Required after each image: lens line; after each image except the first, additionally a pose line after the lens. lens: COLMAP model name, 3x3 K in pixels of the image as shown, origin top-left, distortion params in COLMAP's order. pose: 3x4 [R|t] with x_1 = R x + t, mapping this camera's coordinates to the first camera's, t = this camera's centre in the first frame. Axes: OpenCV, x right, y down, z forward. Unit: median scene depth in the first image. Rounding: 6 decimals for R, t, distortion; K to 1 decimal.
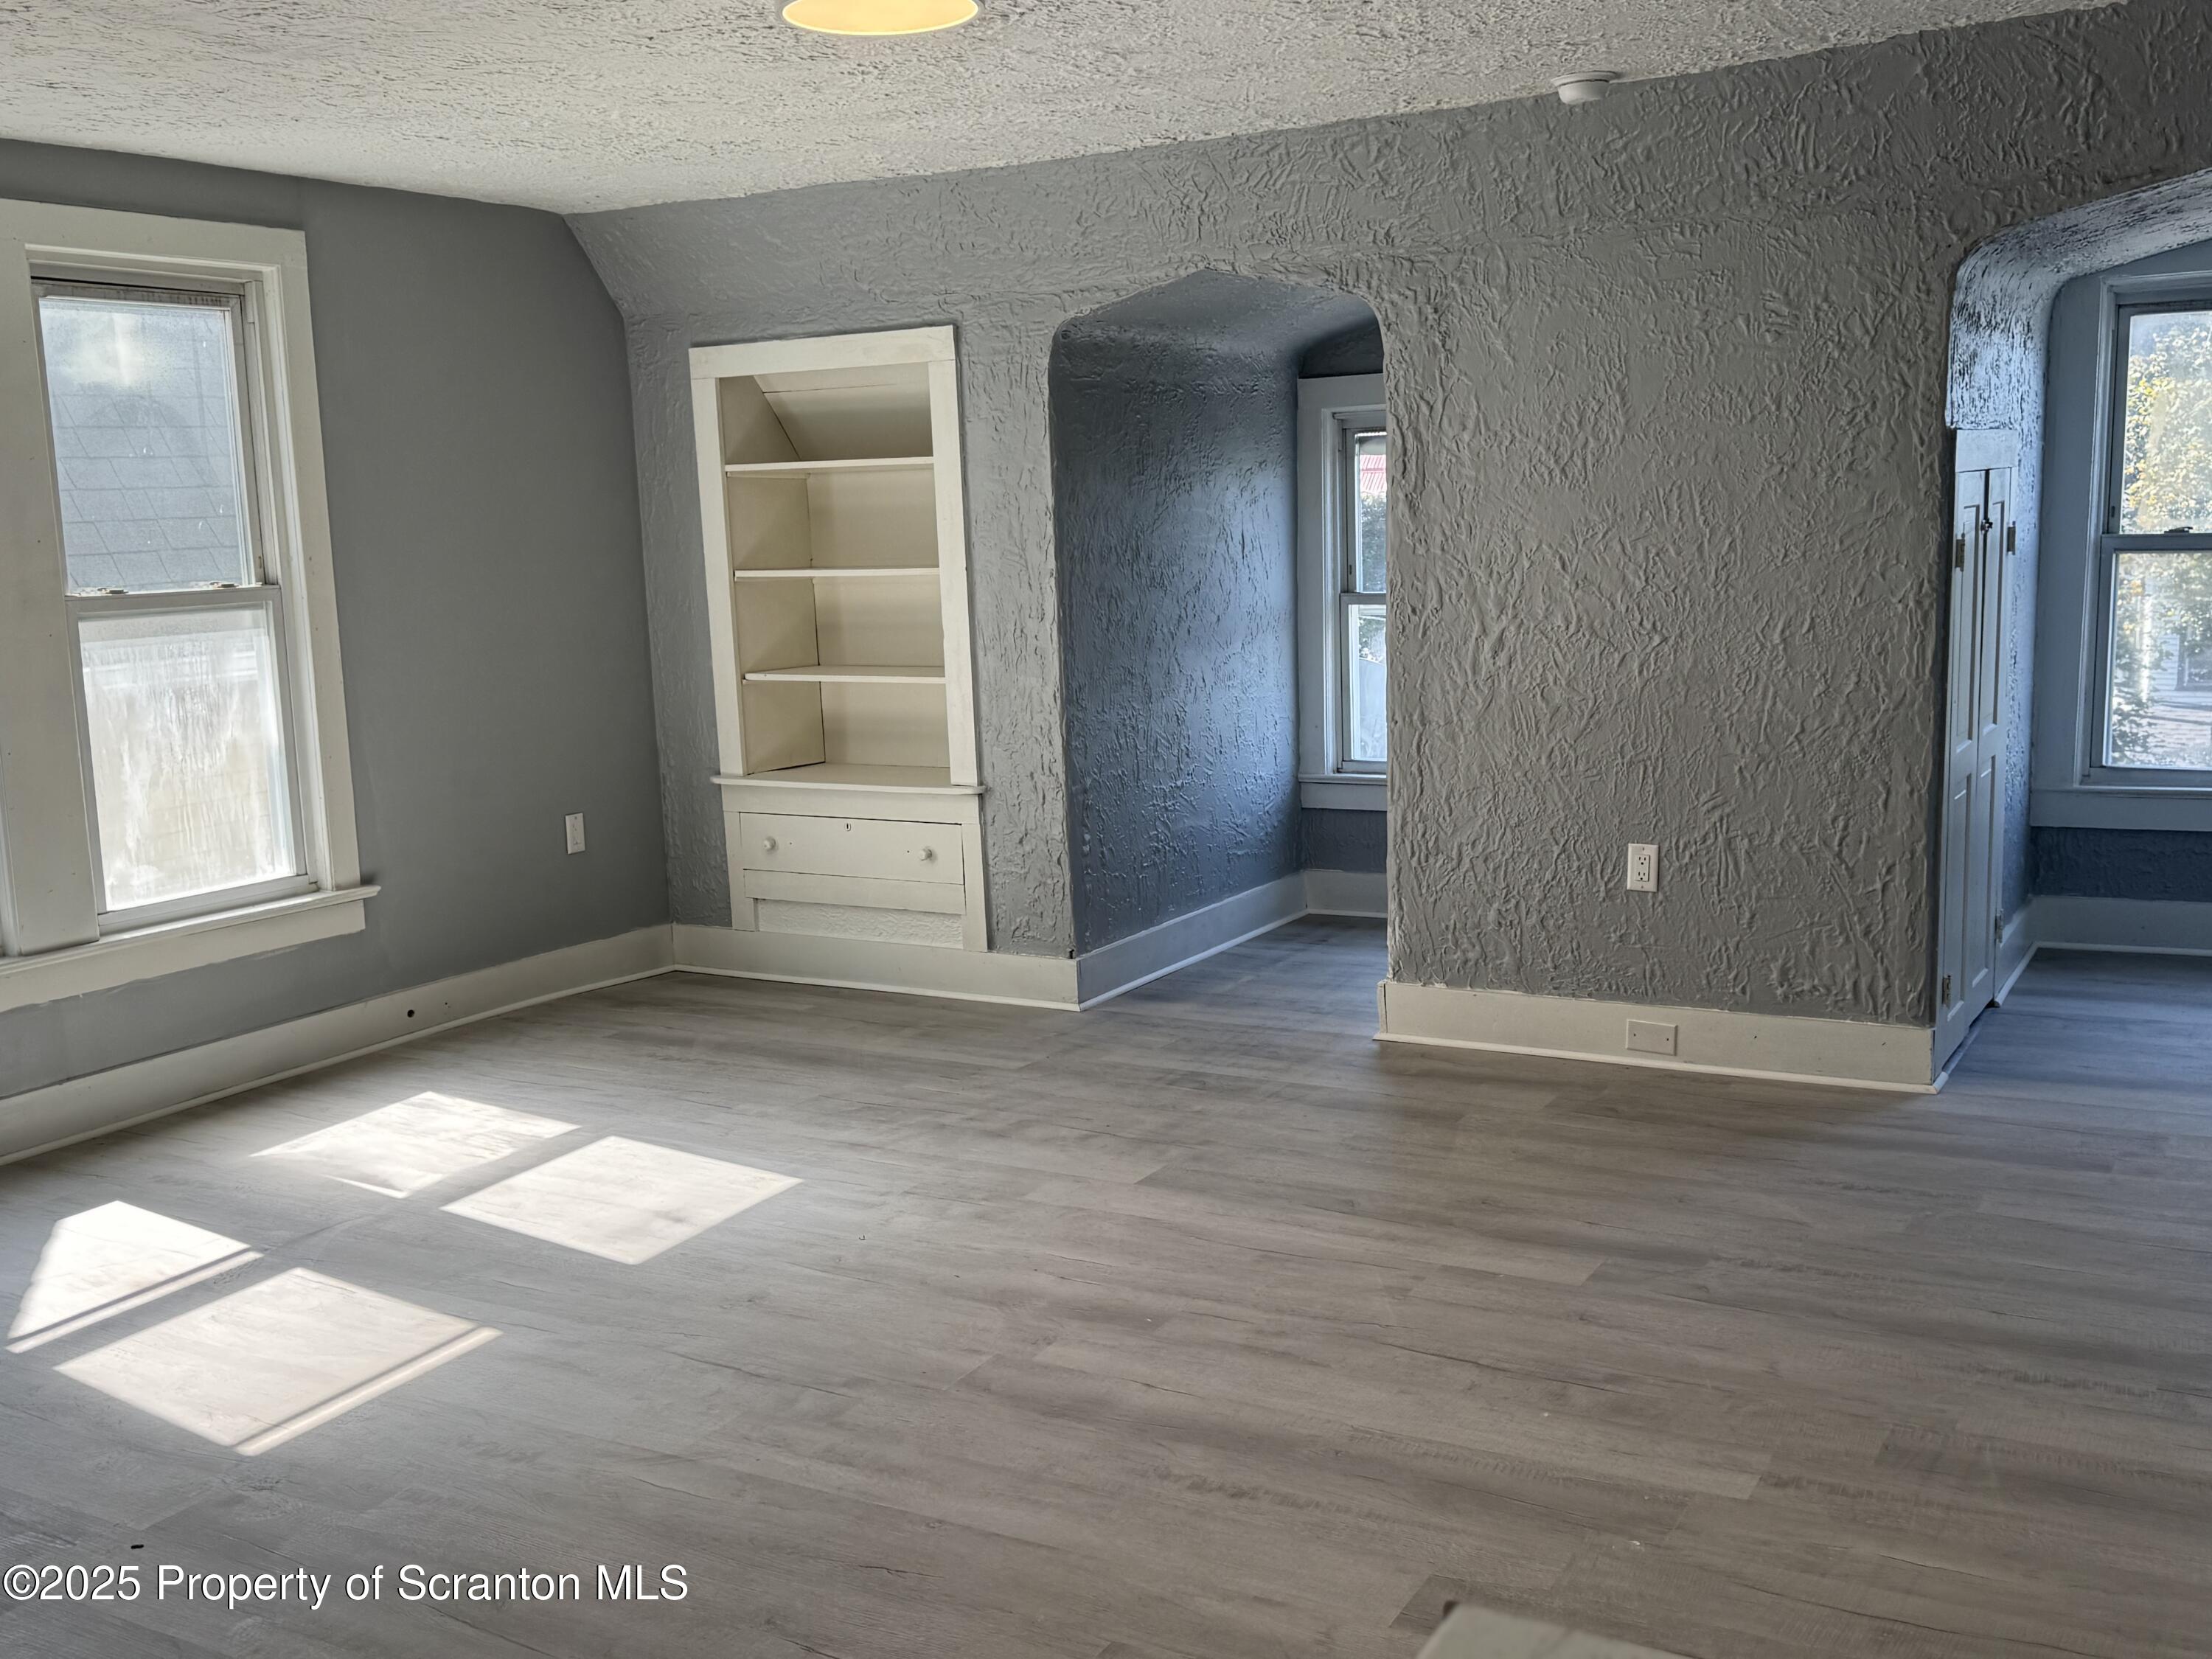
lens RADIAL K [[2108.7, 0, 1118.0], [0, 2108.7, 840.8], [0, 0, 1]] dist [0.174792, -0.393129]
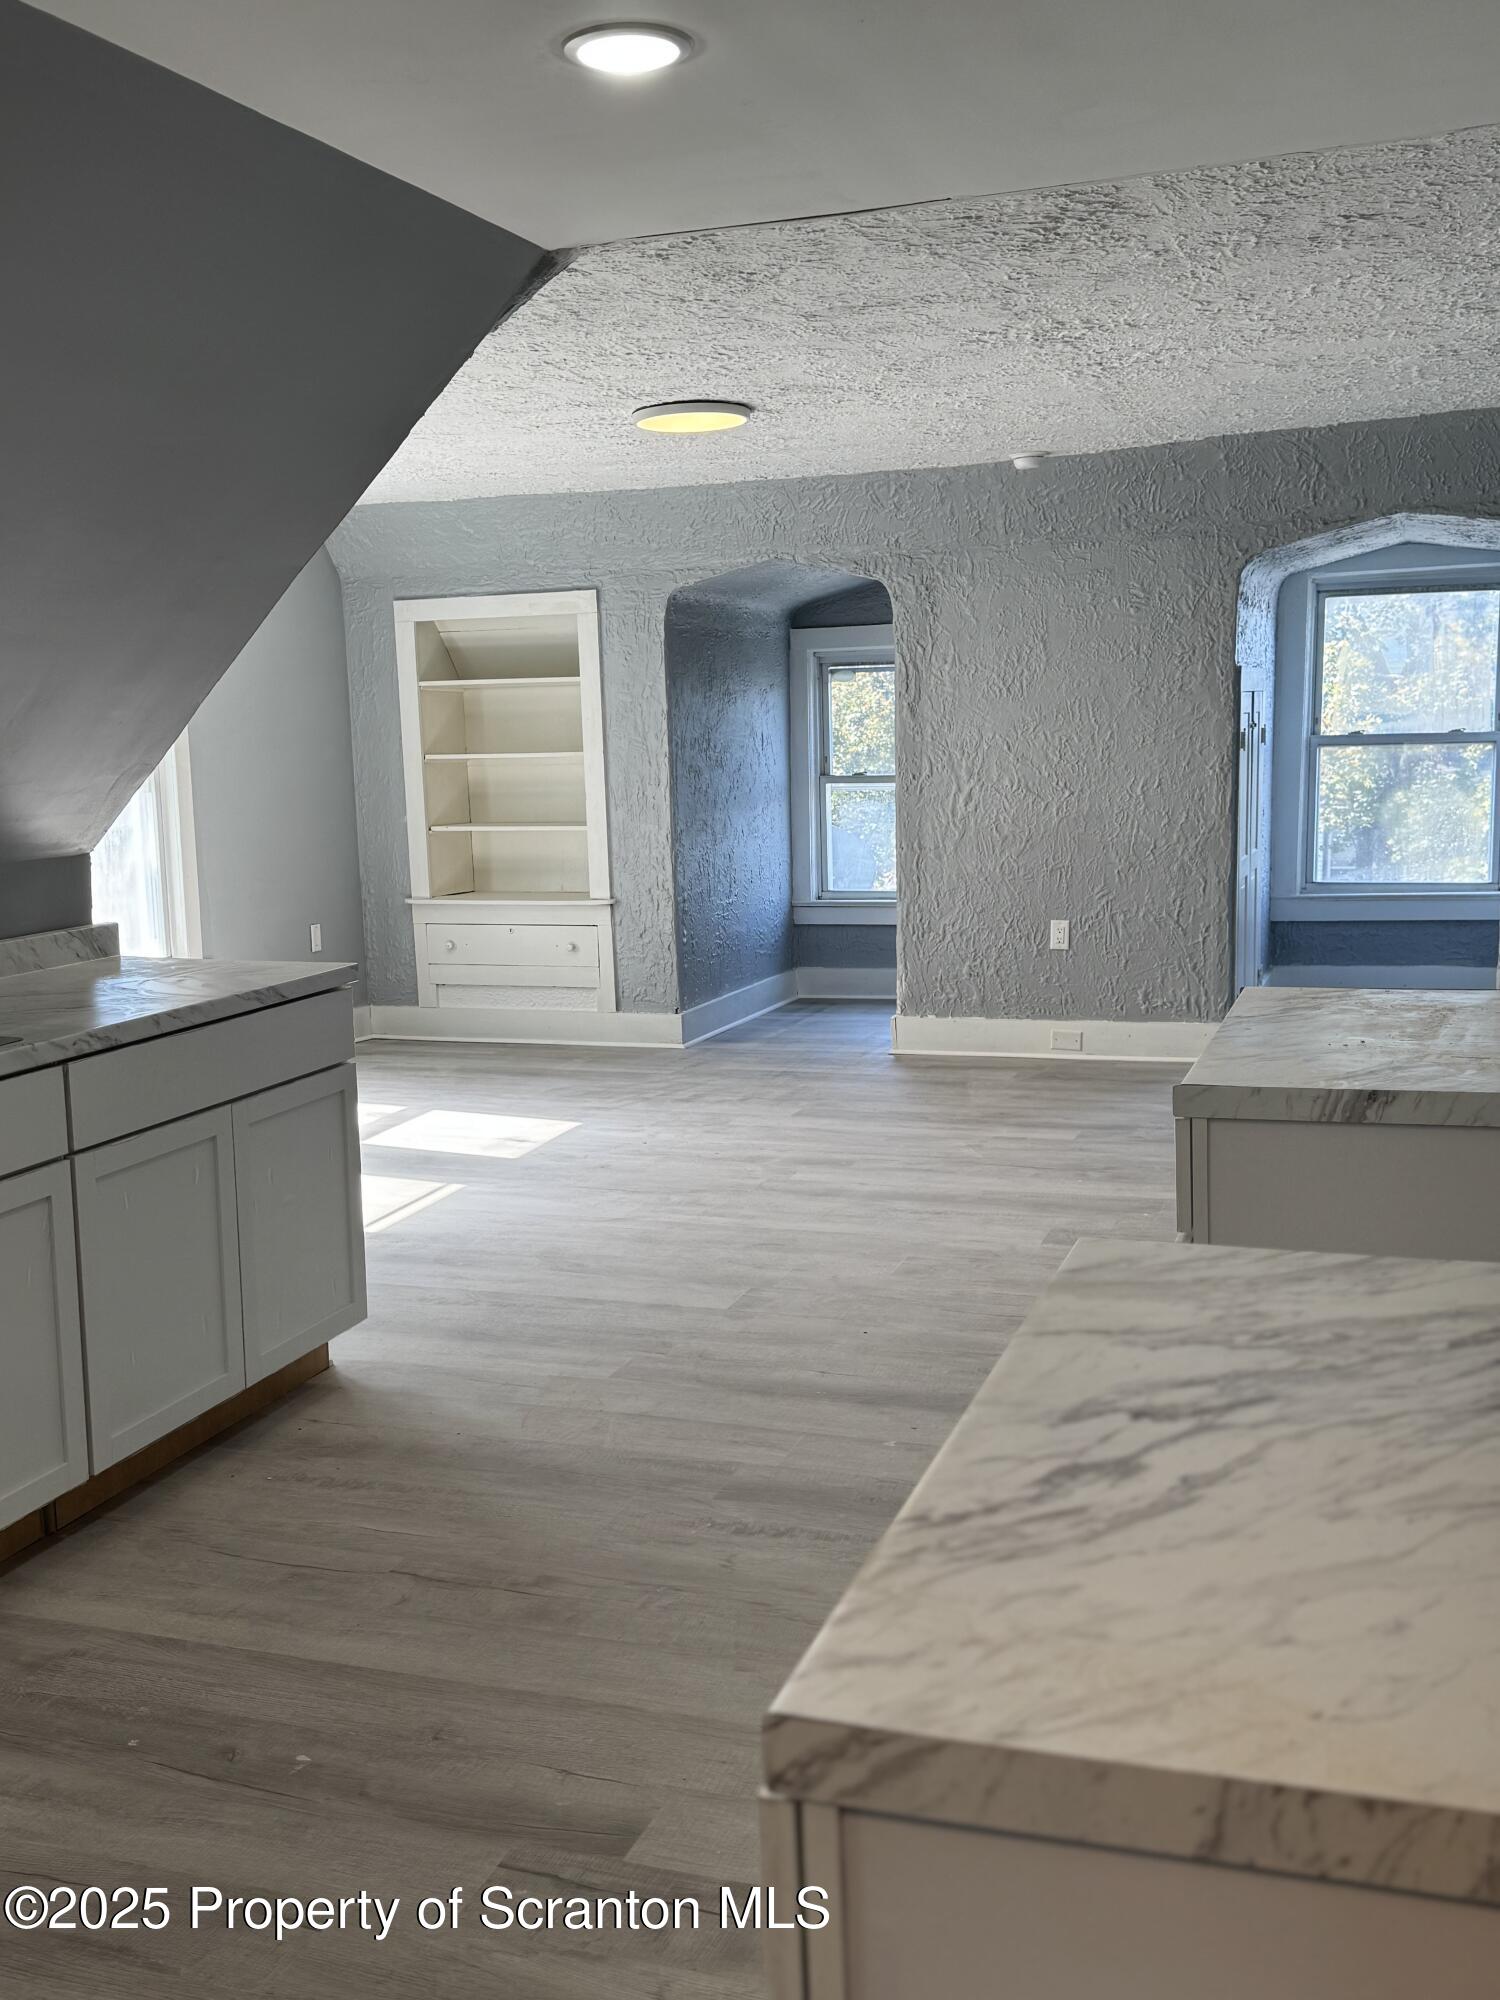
lens RADIAL K [[1906.6, 0, 754.6], [0, 1906.6, 994.6], [0, 0, 1]] dist [0.174792, -0.393129]
pose [[0.984459, -0.016828, 0.174807, -0.231772], [0.020977, 0.999540, -0.021915, 0.083158], [-0.174358, 0.025242, 0.984359, -0.382622]]
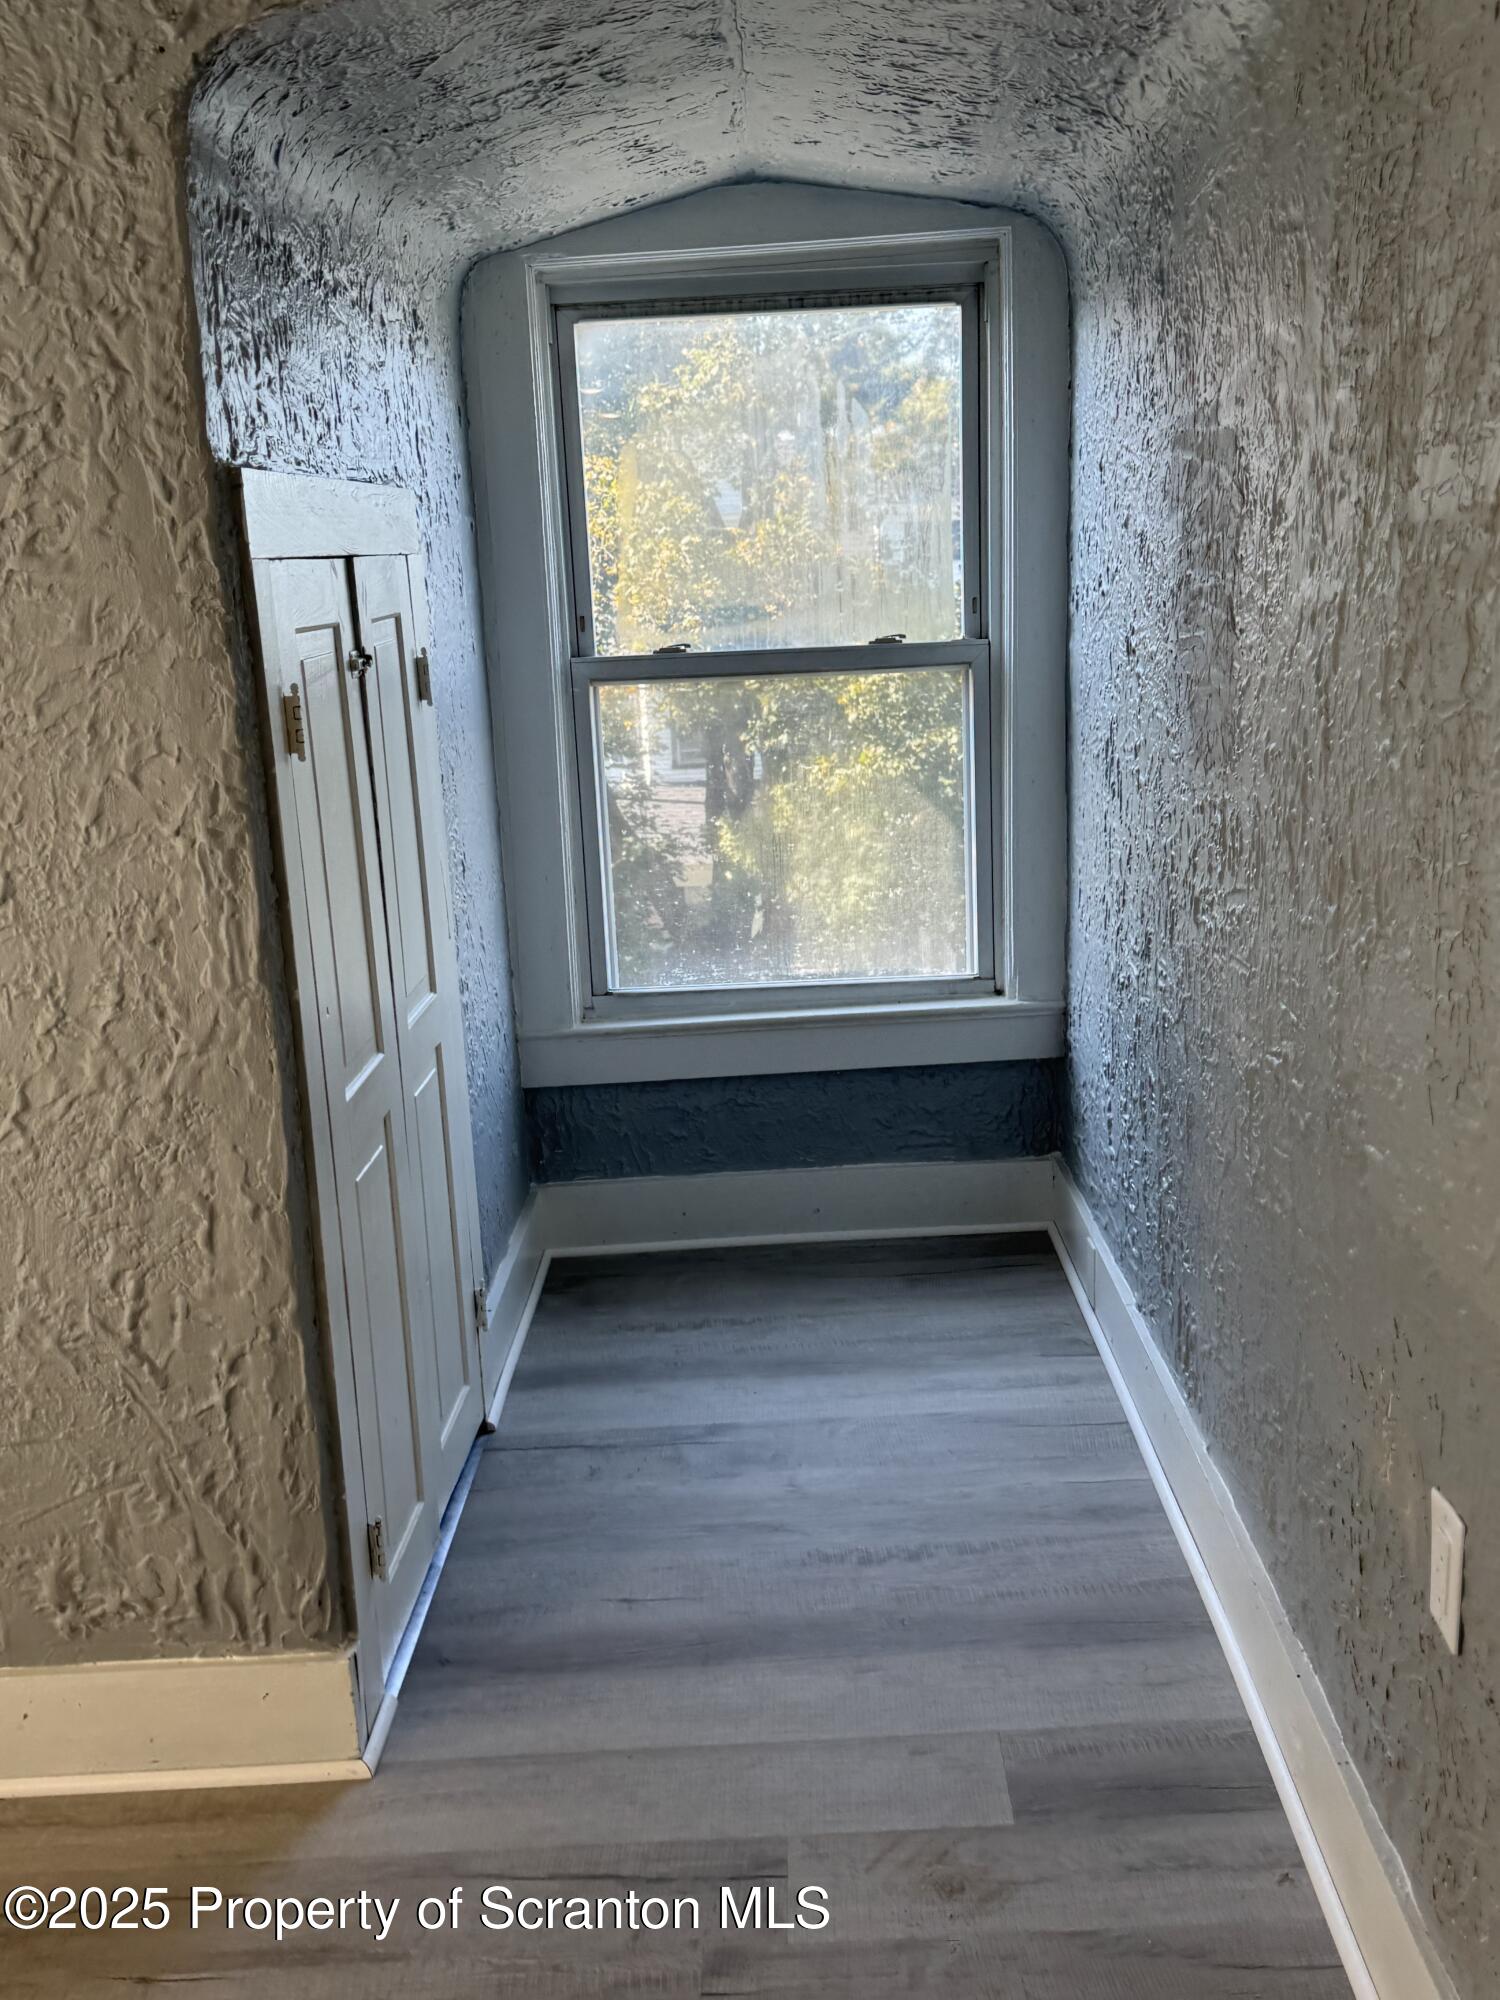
lens RADIAL K [[1906.6, 0, 754.6], [0, 1906.6, 994.6], [0, 0, 1]] dist [0.174792, -0.393129]
pose [[0.875387, -0.118773, 0.468606, 0.246281], [0.098995, 0.992849, 0.066718, -0.083362], [-0.473179, -0.012015, 0.880884, 0.508486]]
